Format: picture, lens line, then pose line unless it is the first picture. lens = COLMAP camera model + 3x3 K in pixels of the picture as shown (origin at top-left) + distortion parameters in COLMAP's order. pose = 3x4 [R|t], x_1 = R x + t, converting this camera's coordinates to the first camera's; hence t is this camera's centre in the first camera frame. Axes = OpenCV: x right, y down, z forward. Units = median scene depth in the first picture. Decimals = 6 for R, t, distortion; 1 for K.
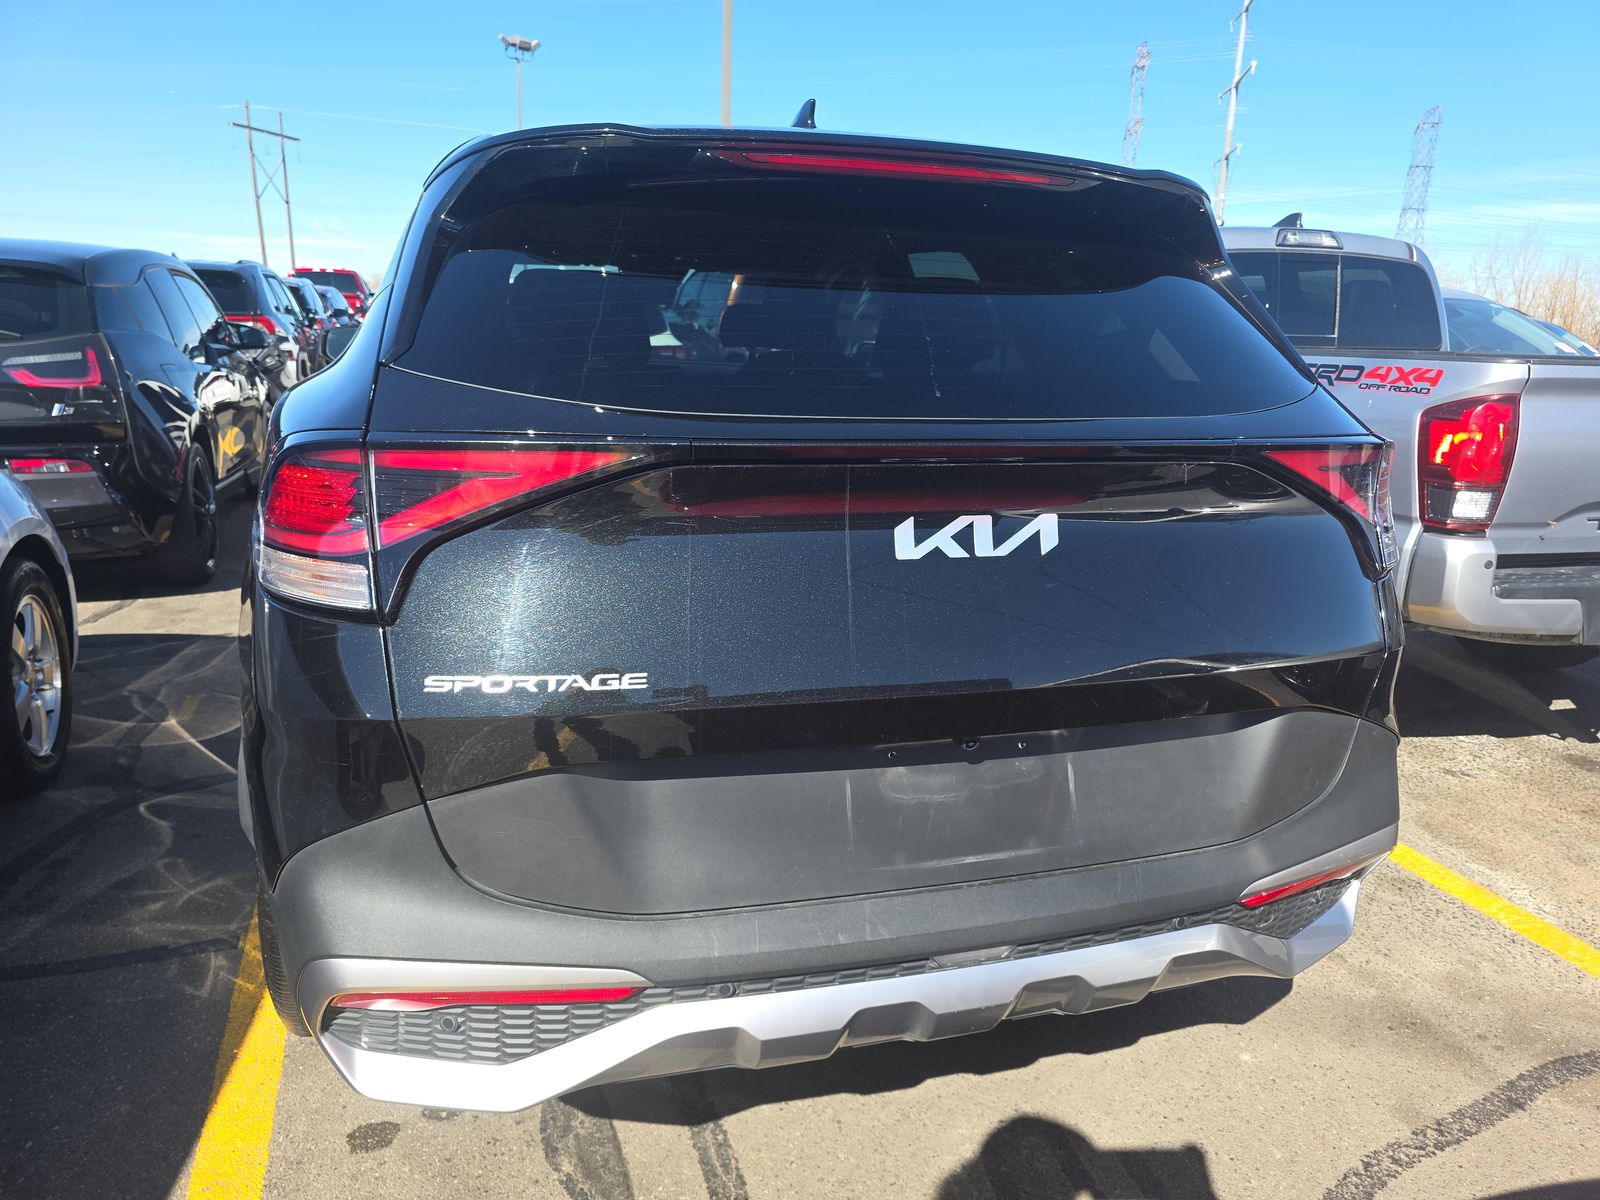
lens RADIAL K [[1073.6, 0, 799.3], [0, 1073.6, 589.4], [0, 0, 1]] dist [0.056087, -0.054483]
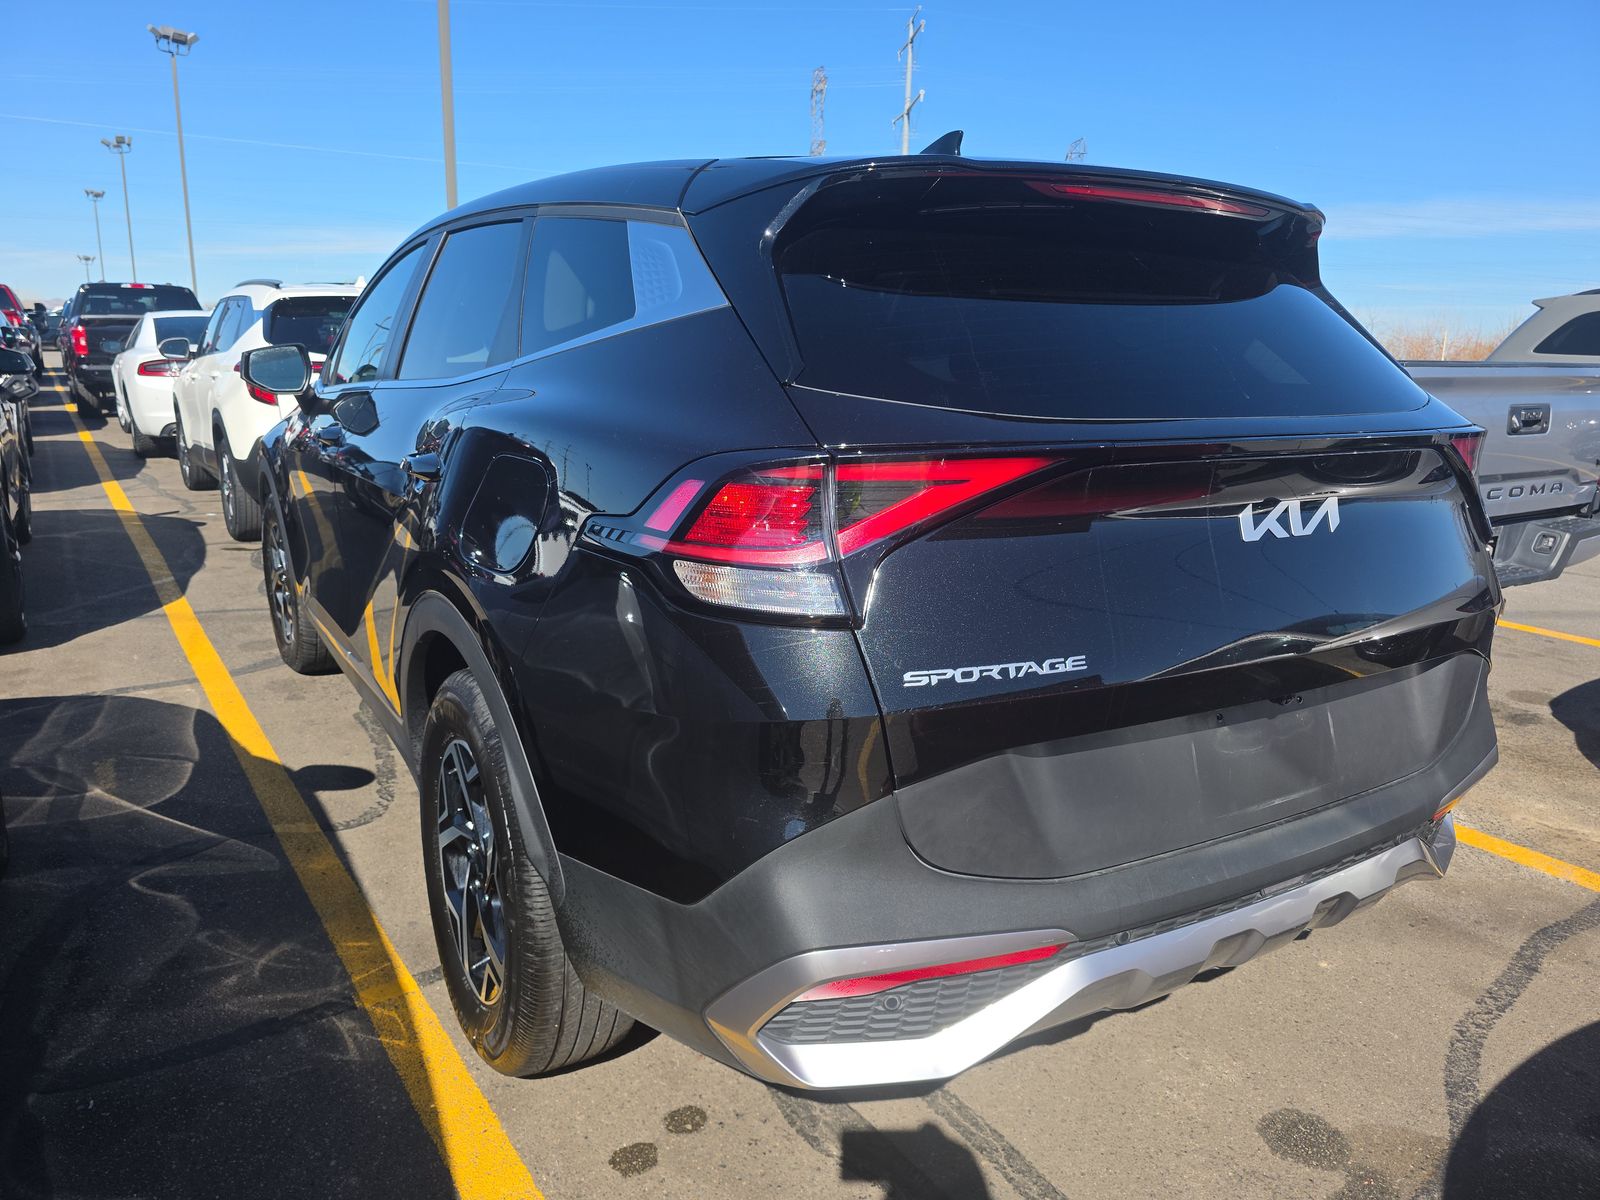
lens RADIAL K [[1067.0, 0, 800.0], [0, 1067.0, 600.0], [0, 0, 1]] dist [0.068785, -0.070534]
pose [[0.971136, -0.065983, 0.229218, -0.436401], [0.066562, 0.997769, 0.005215, -0.002482], [-0.229051, 0.010193, 0.973361, -0.003626]]
